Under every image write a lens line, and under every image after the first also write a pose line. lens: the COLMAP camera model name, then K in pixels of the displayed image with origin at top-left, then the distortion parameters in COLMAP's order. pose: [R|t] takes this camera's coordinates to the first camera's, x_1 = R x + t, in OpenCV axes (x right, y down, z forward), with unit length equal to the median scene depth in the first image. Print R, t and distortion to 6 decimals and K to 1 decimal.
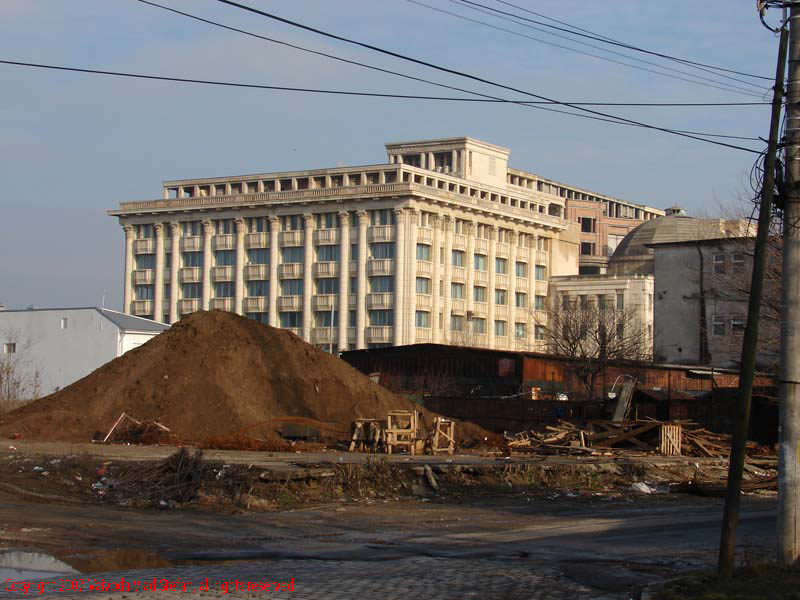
lens RADIAL K [[1658.3, 0, 402.5], [0, 1658.3, 269.4], [0, 0, 1]] dist [0.008649, -0.017632]
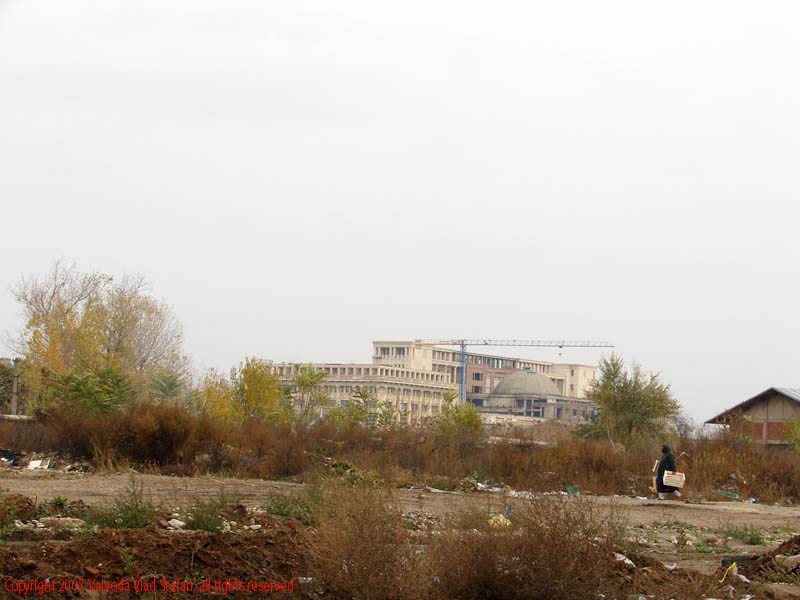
lens RADIAL K [[1991.9, 0, 400.0], [0, 1991.9, 300.0], [0, 0, 1]] dist [-0.030389, -0.041664]
pose [[0.999648, 0.025133, 0.008521, 0.001772], [-0.025162, 0.999678, 0.003345, -0.161876], [-0.008434, -0.003558, 0.999958, -1.717051]]
